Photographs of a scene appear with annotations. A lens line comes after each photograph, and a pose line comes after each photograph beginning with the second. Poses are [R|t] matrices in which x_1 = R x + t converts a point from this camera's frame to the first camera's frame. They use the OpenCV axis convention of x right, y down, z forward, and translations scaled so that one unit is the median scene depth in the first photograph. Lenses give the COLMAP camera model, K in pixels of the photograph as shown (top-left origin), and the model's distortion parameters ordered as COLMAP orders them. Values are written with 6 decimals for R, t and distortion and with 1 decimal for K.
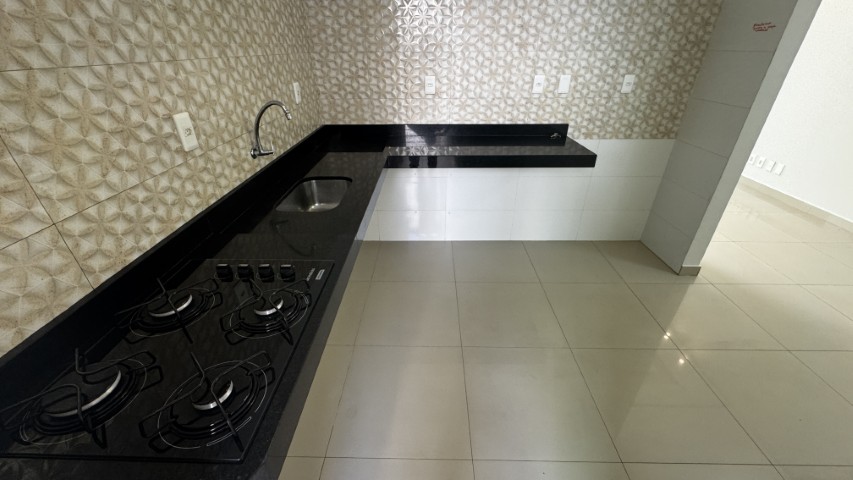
lens RADIAL K [[343.4, 0, 425.4], [0, 343.4, 238.5], [0, 0, 1]] dist [-0.003841, -0.000216]
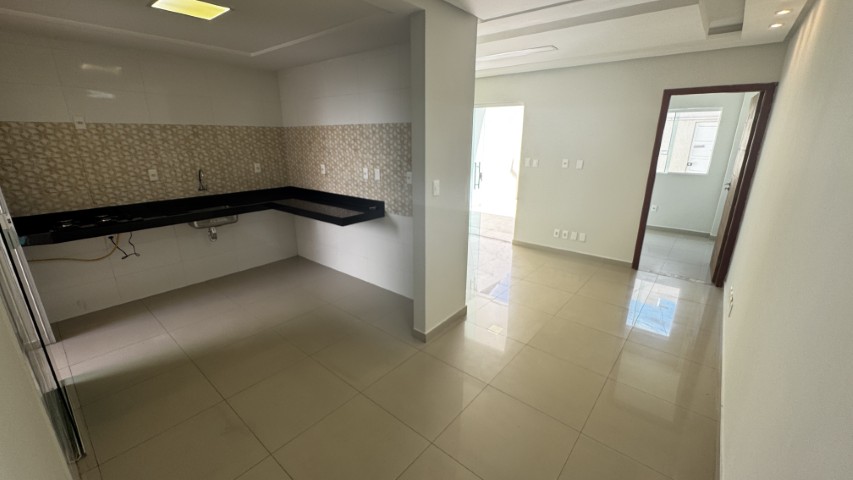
lens RADIAL K [[343.4, 0, 425.4], [0, 343.4, 238.5], [0, 0, 1]] dist [-0.003841, -0.000216]
pose [[0.777427, 0.185369, -0.601037, 1.526130], [-0.312771, 0.942996, -0.113727, -0.090258], [0.545693, 0.276401, 0.791089, 0.022860]]
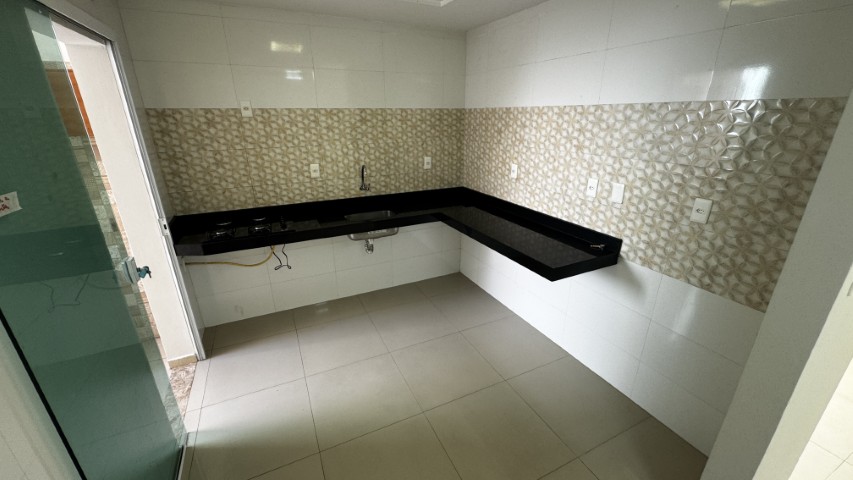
lens RADIAL K [[341.1, 0, 425.9], [0, 341.1, 238.7], [0, 0, 1]] dist [-0.001993, -0.000399]
pose [[0.442918, 0.311346, -0.840766, 0.957310], [-0.436840, 0.893865, 0.100880, -0.229620], [0.782940, 0.322598, 0.531917, 0.215181]]
